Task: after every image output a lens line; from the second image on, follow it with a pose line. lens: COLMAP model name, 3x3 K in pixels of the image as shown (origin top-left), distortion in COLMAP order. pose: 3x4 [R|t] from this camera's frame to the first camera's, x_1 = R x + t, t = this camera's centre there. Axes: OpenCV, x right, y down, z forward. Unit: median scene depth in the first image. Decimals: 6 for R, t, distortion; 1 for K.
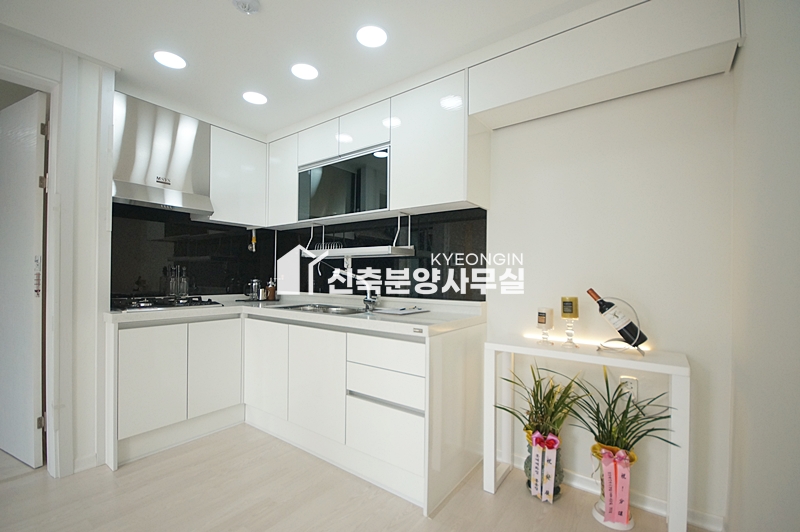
lens RADIAL K [[349.6, 0, 399.1], [0, 349.6, 276.6], [0, 0, 1]] dist [-0.000214, -0.000034]
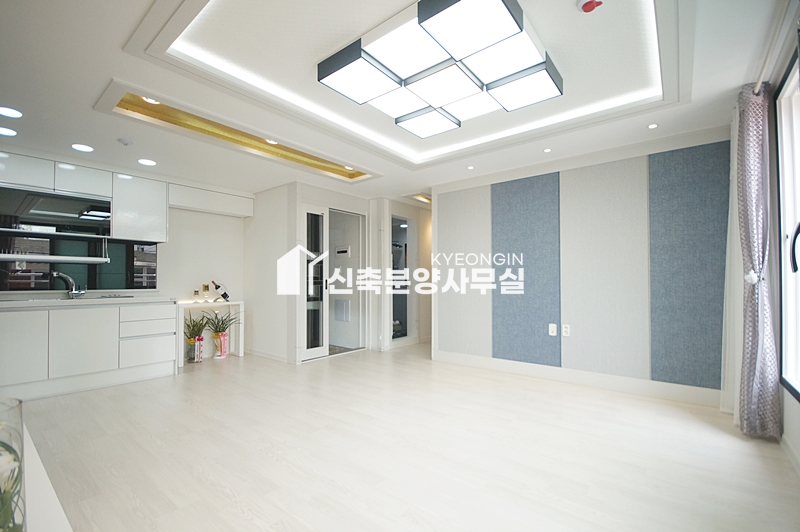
lens RADIAL K [[349.6, 0, 399.1], [0, 349.6, 276.6], [0, 0, 1]] dist [-0.000214, -0.000034]
pose [[0.037298, 0.006544, 0.999283, -2.269388], [-0.006410, 0.999960, -0.006310, 0.002668], [-0.999284, -0.006170, 0.037338, -0.651515]]
